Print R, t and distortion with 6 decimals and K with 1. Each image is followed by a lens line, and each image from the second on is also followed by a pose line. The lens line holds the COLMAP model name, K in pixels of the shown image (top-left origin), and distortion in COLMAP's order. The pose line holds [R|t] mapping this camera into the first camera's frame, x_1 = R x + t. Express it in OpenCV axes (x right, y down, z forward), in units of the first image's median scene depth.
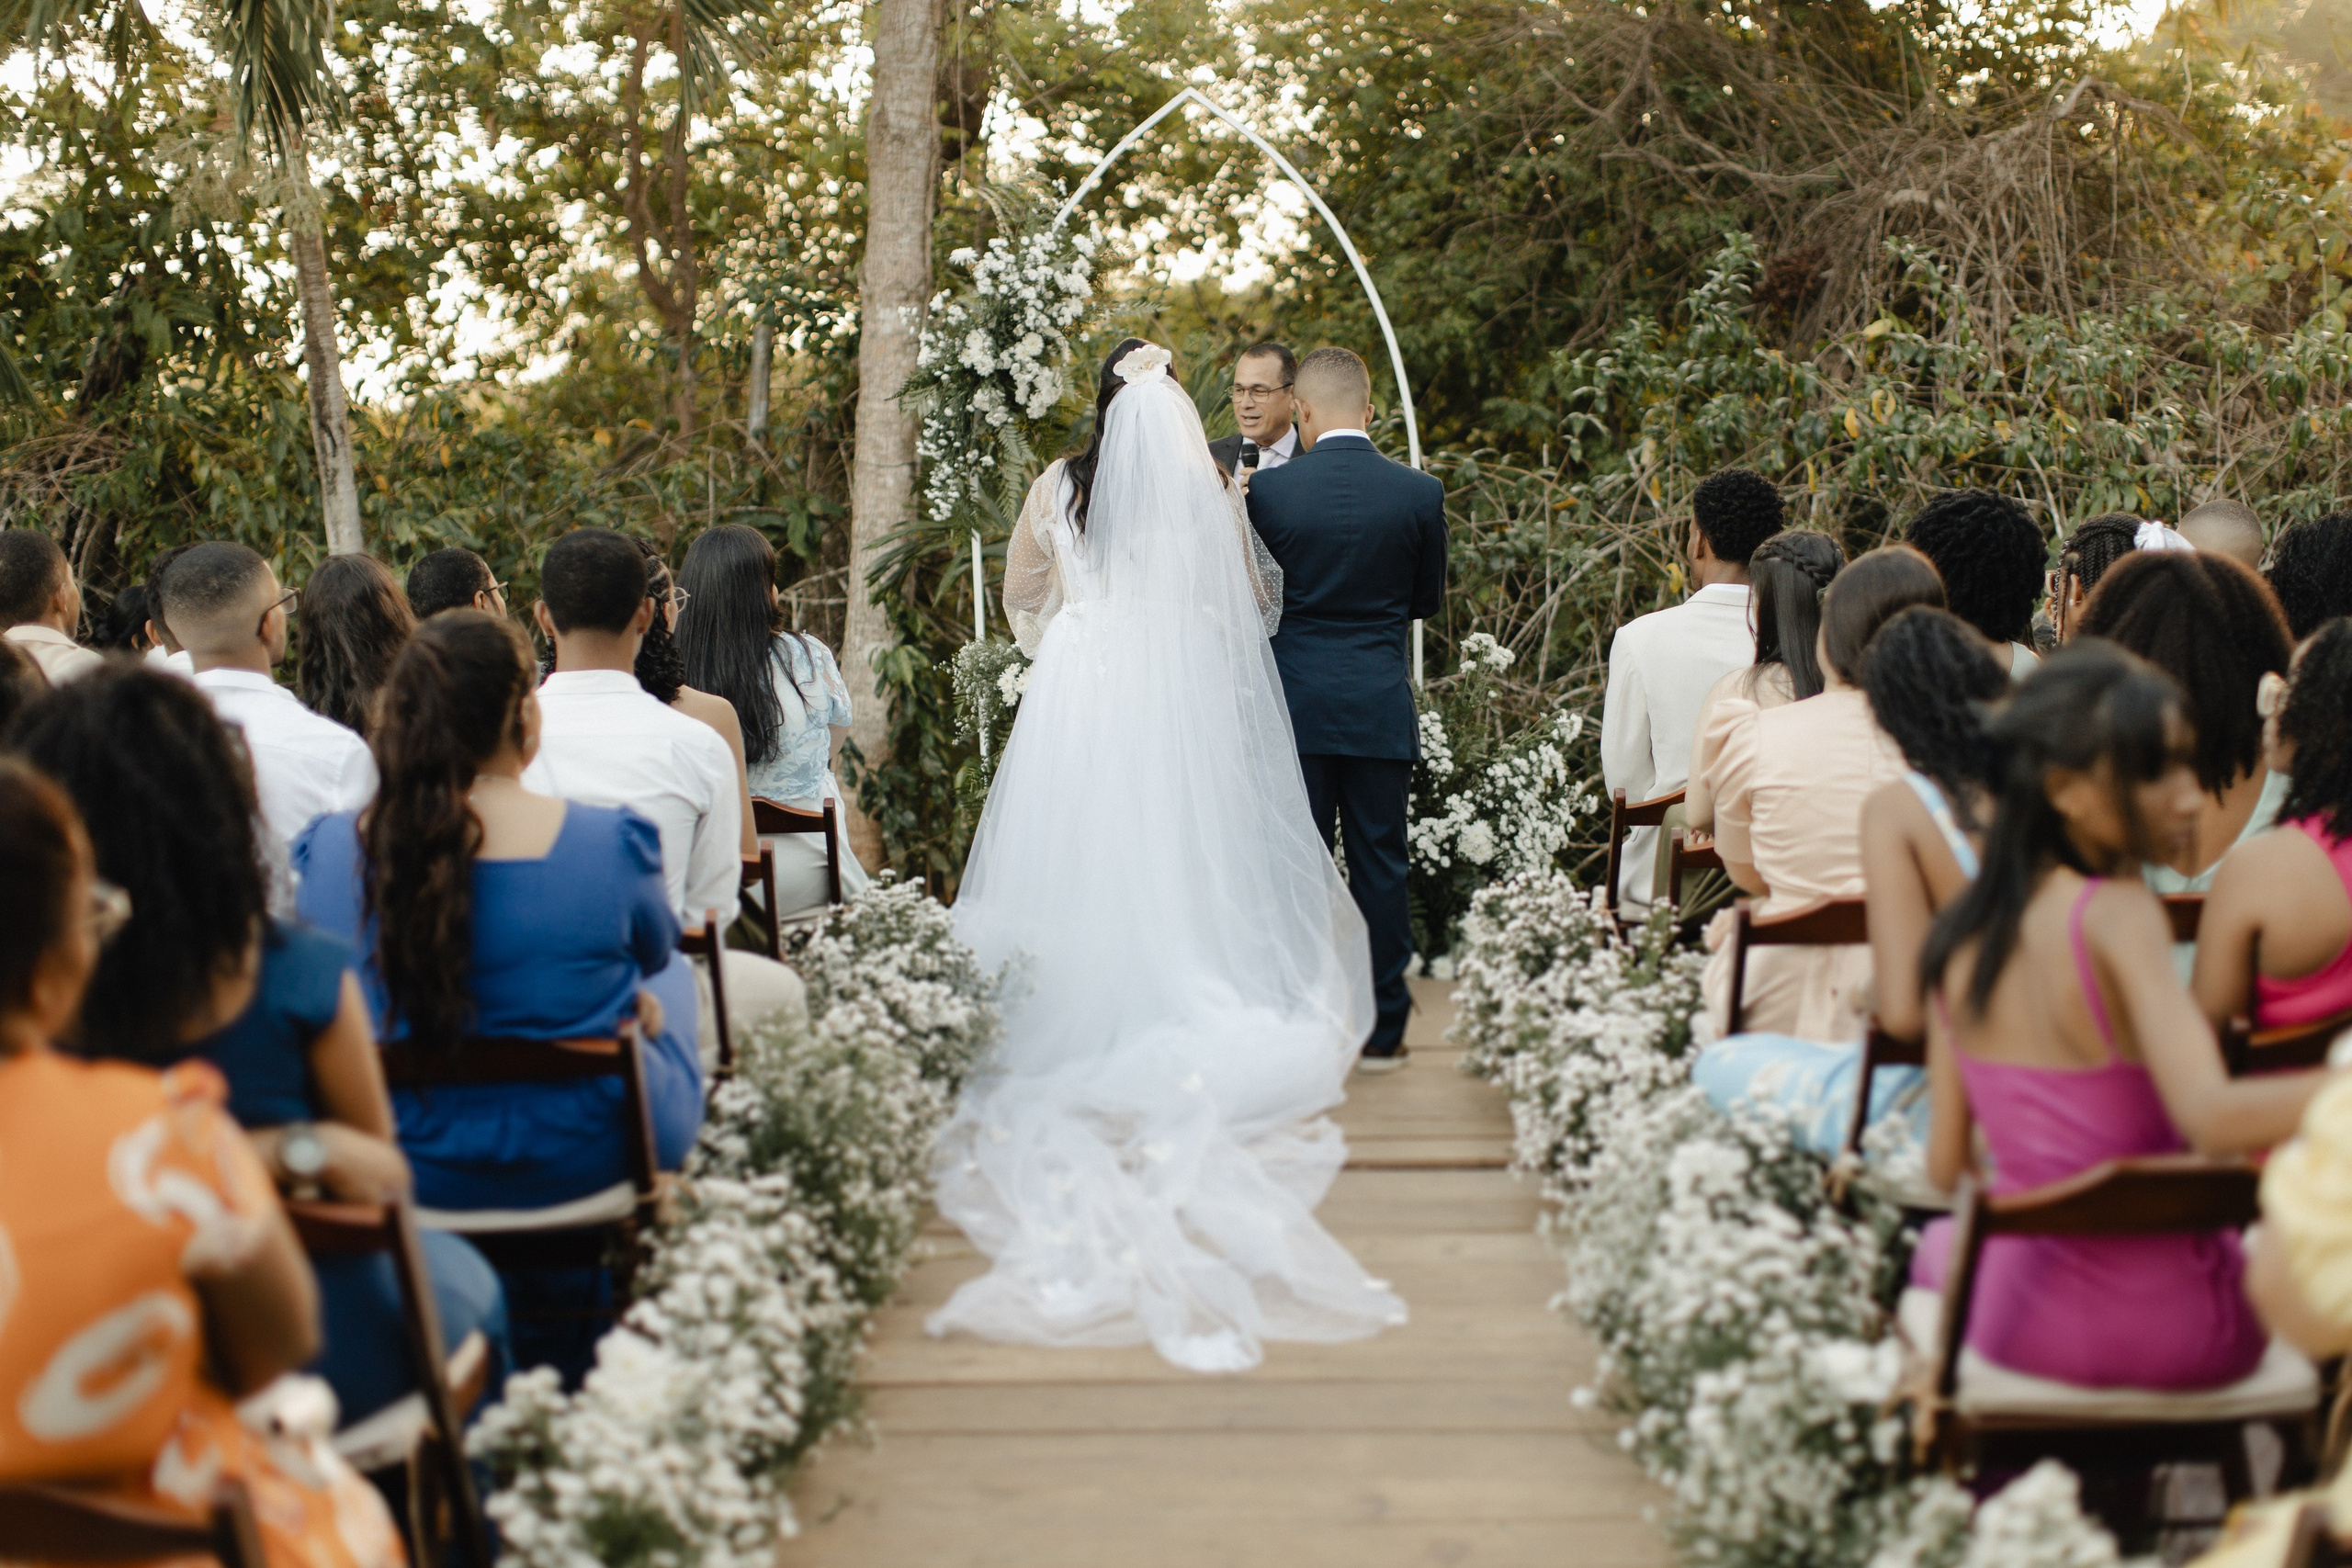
lens RADIAL K [[3780.0, 0, 1176.0], [0, 3780.0, 784.0], [0, 0, 1]] dist [0.012413, 0.113573]
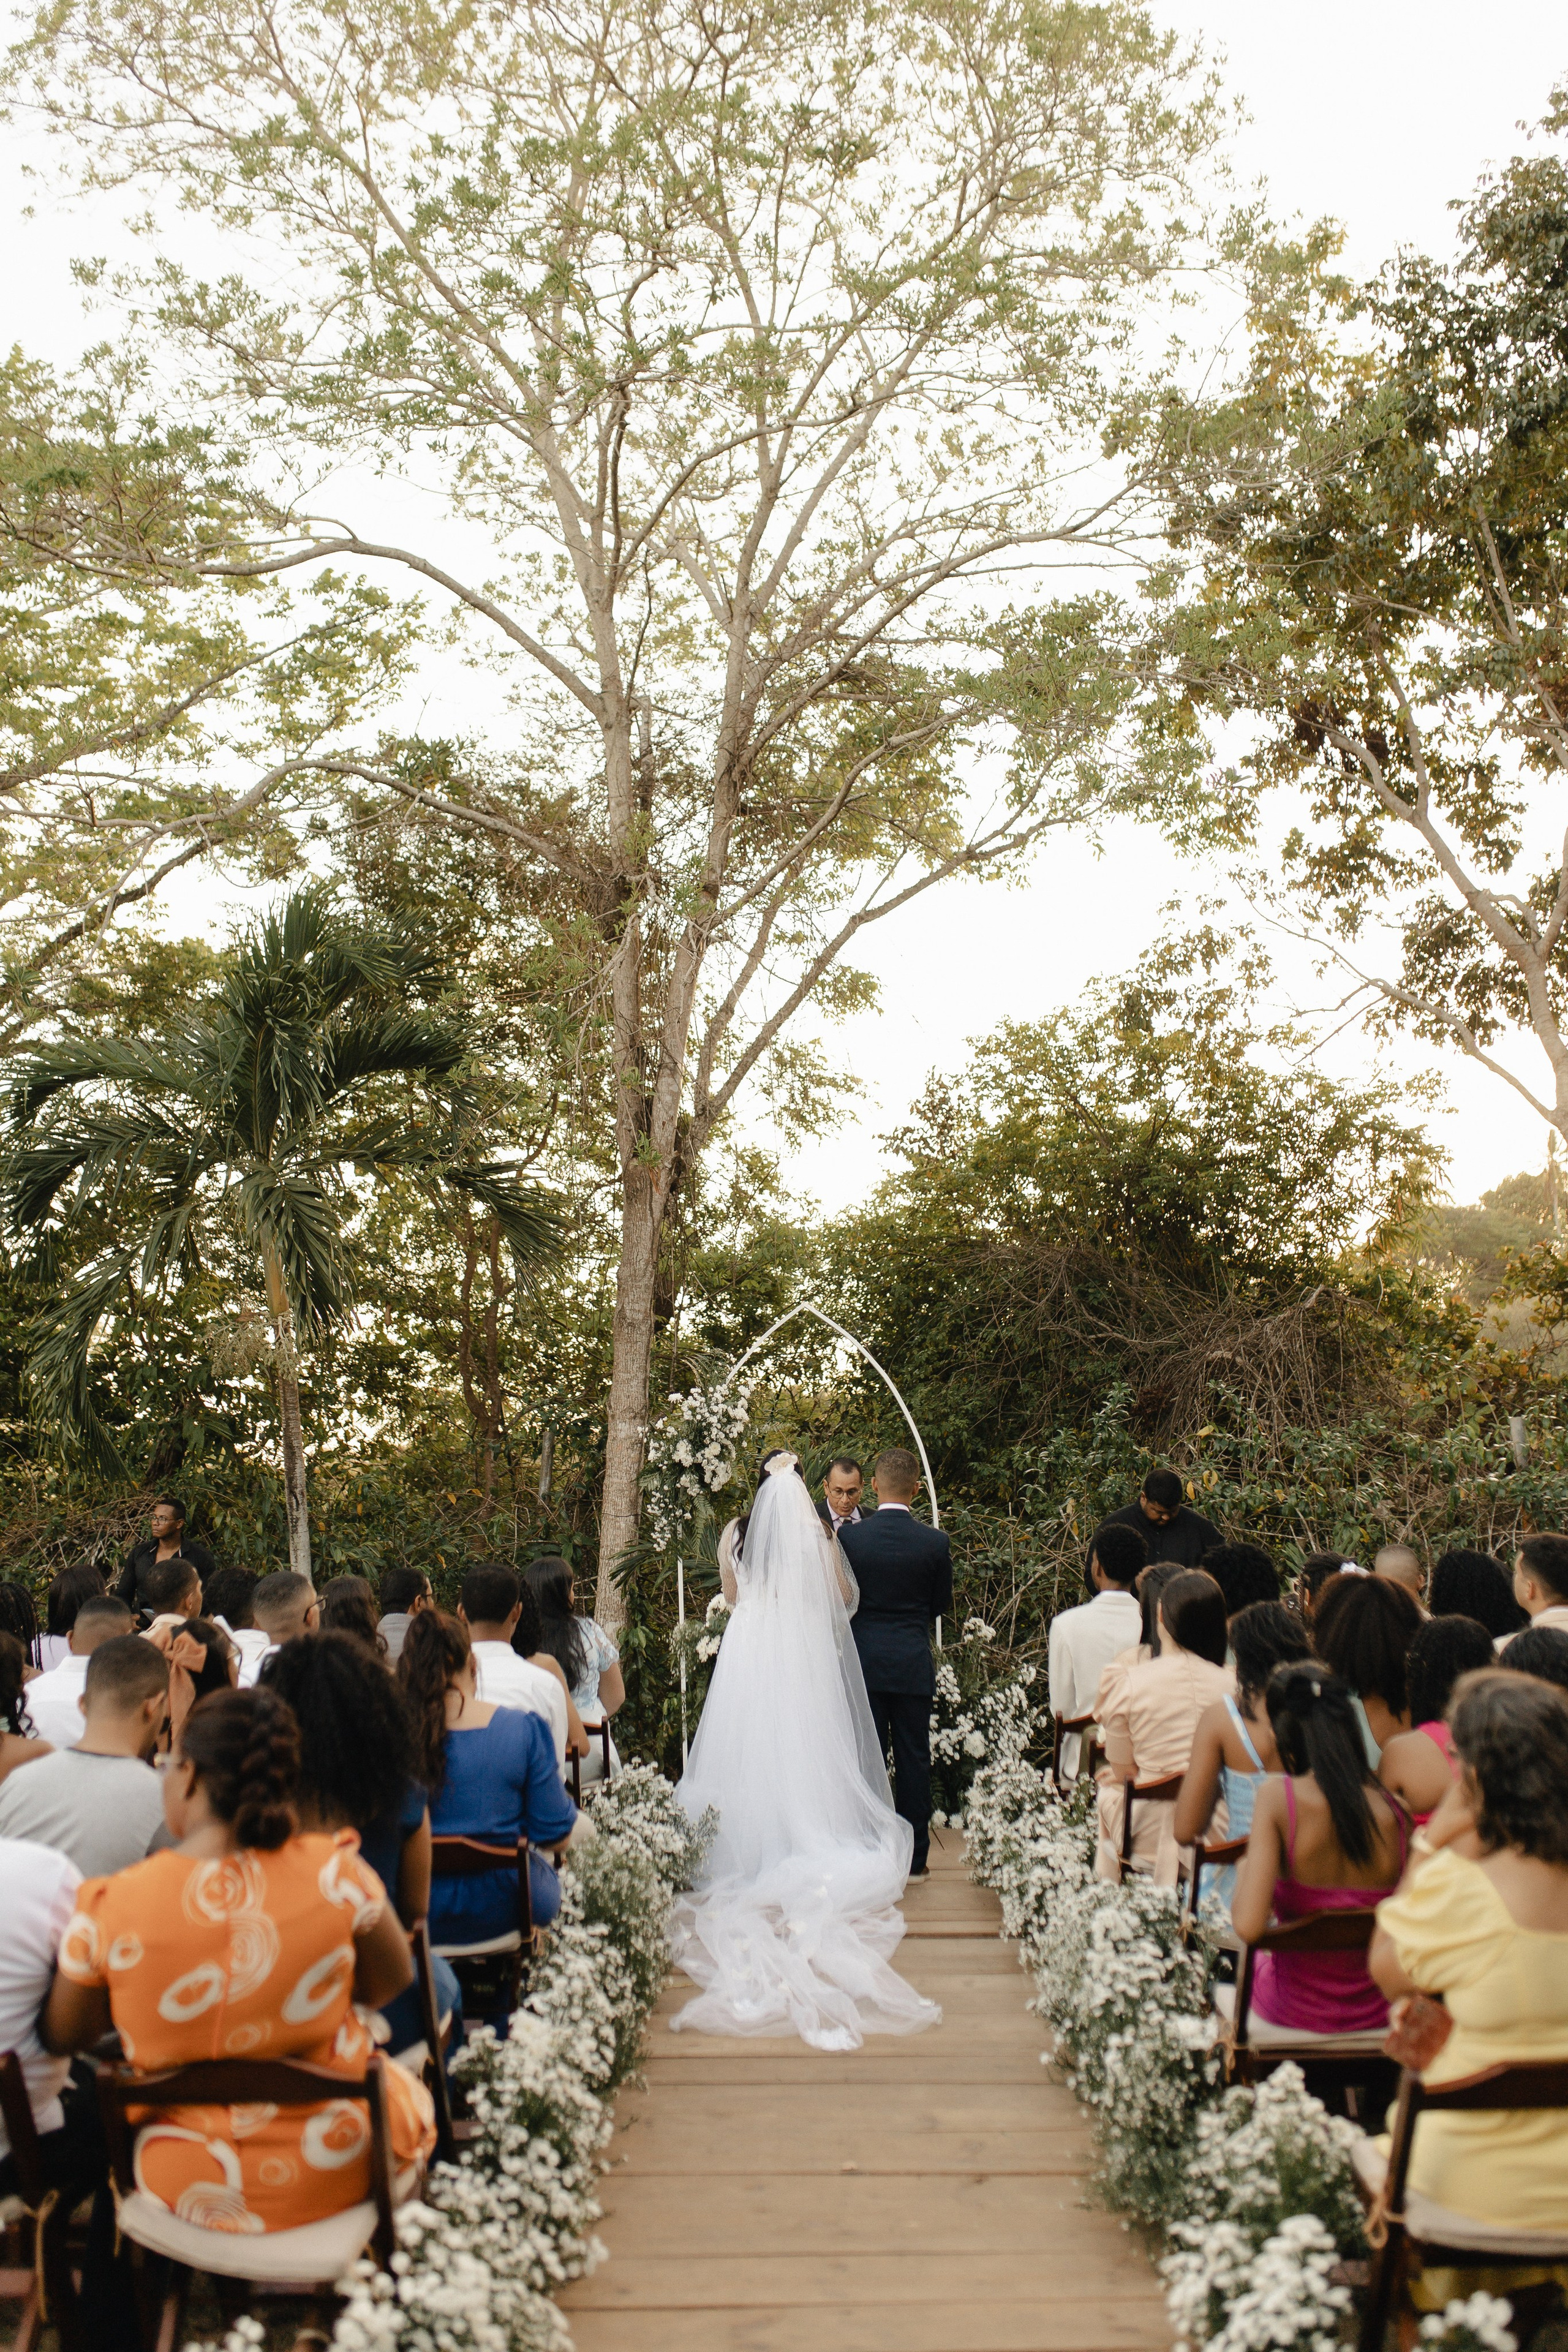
lens RADIAL K [[2383.5, 0, 791.2], [0, 2383.5, 1149.0], [0, 0, 1]] dist [-0.006859, 0.015348]
pose [[0.999968, 0.002937, 0.007438, -0.012168], [-0.001147, 0.973181, -0.230038, 0.001632], [-0.007914, 0.230022, 0.973153, -0.103912]]
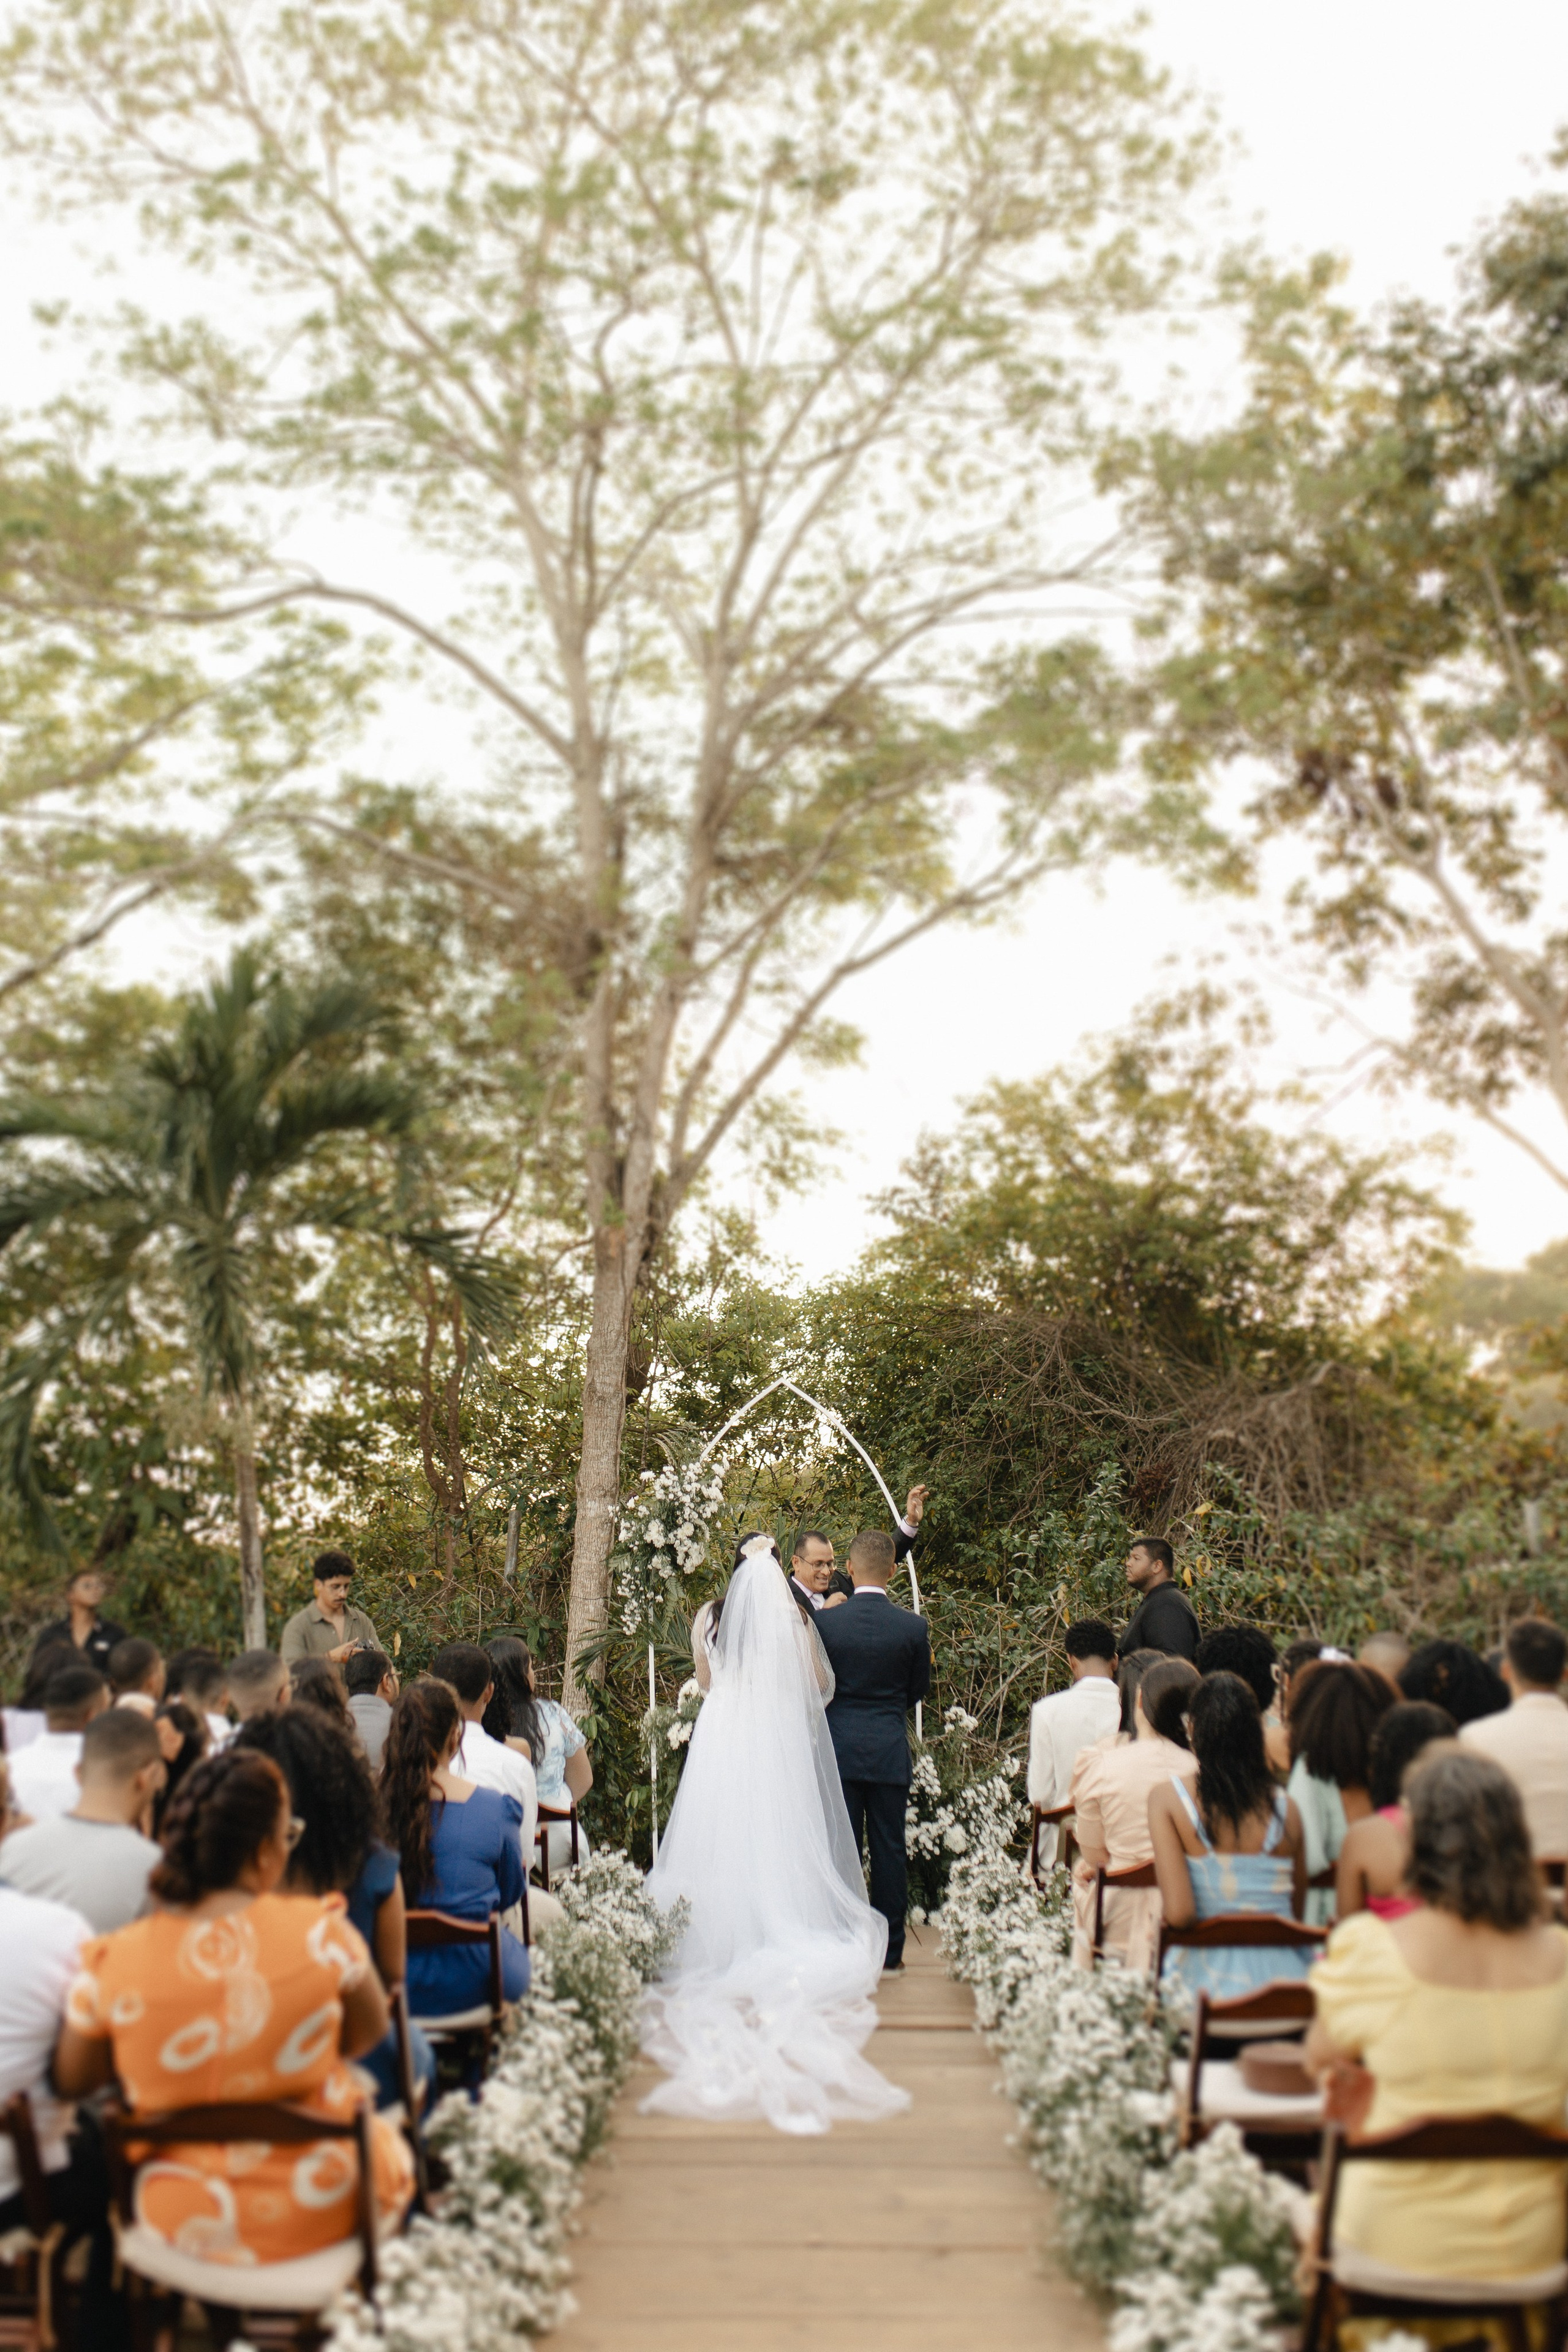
lens RADIAL K [[2581.5, 0, 717.4], [0, 2581.5, 1132.9], [0, 0, 1]] dist [0.000197, -0.004904]
pose [[0.999868, 0.006127, -0.015019, -0.009035], [-0.009771, 0.966584, -0.256163, 0.008122], [0.012947, 0.256276, 0.966517, -0.167774]]
